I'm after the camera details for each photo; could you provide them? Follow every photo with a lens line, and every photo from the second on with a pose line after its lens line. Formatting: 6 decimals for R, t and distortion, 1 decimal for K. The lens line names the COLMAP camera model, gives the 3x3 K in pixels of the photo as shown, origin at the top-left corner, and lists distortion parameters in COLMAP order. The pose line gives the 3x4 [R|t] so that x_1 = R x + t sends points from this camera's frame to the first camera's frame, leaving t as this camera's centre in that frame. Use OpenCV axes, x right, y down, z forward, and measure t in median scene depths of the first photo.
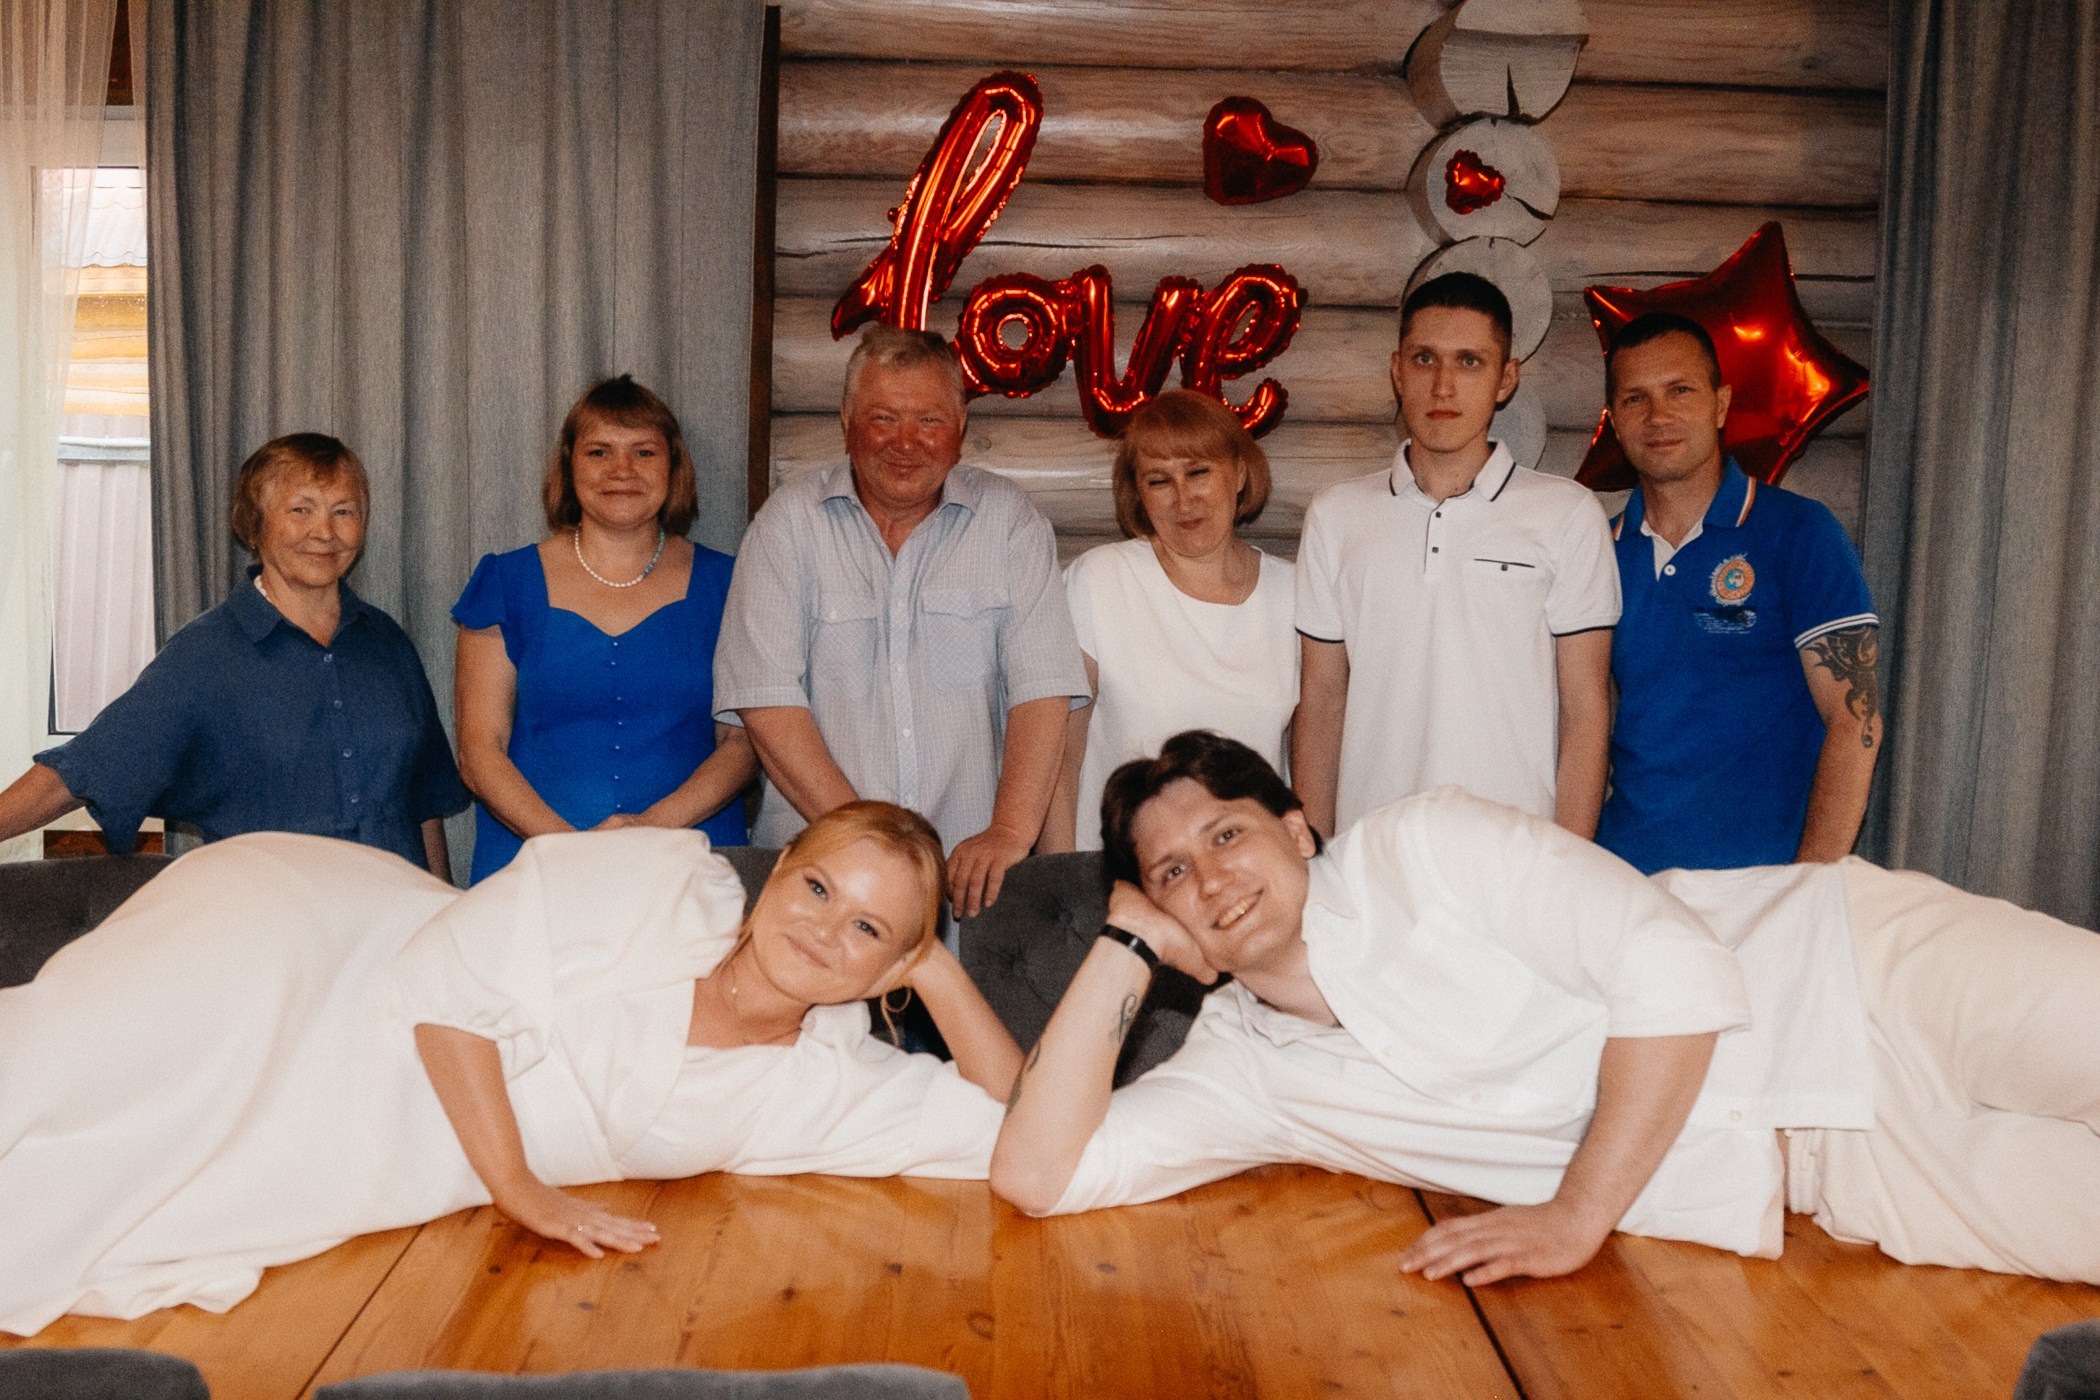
lens RADIAL K [[2355.3, 0, 1061.8], [0, 2355.3, 695.4], [0, 0, 1]] dist [-0.013870, 0.000000]
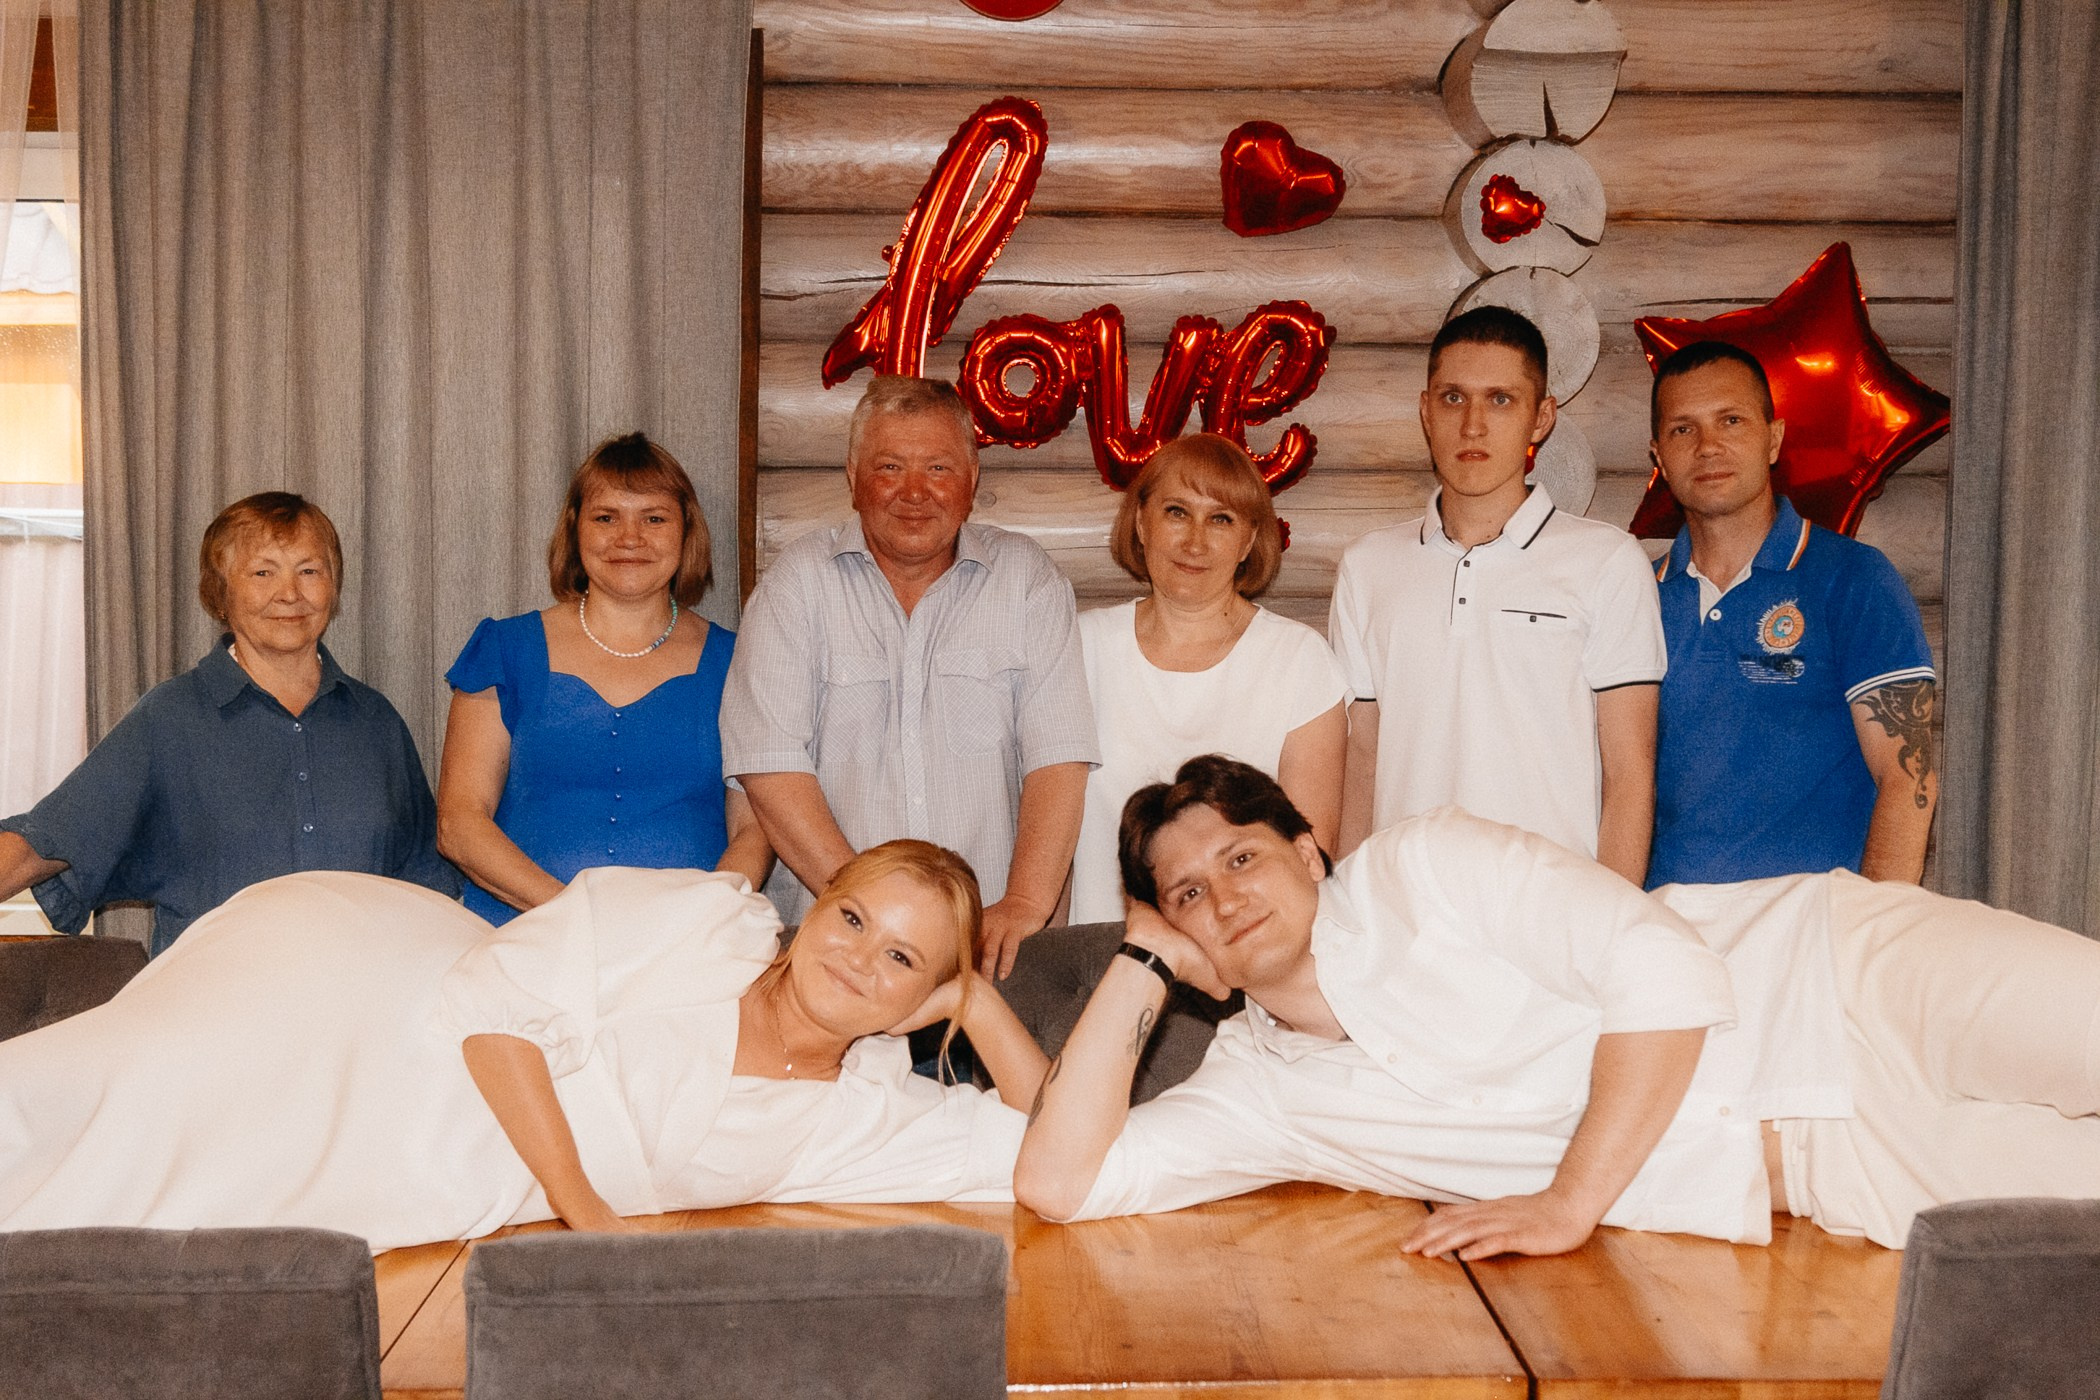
lens RADIAL K [[3453.5, 0, 1068.1], [0, 3453.5, 718.3], [0, 0, 1]] dist [0.340607, 0.000000]
pose [[0.999901, -0.013784, 0.002797, -0.007398], [0.013898, 0.998850, -0.045887, 0.045372], [-0.002161, 0.045921, 0.998943, -0.382224]]
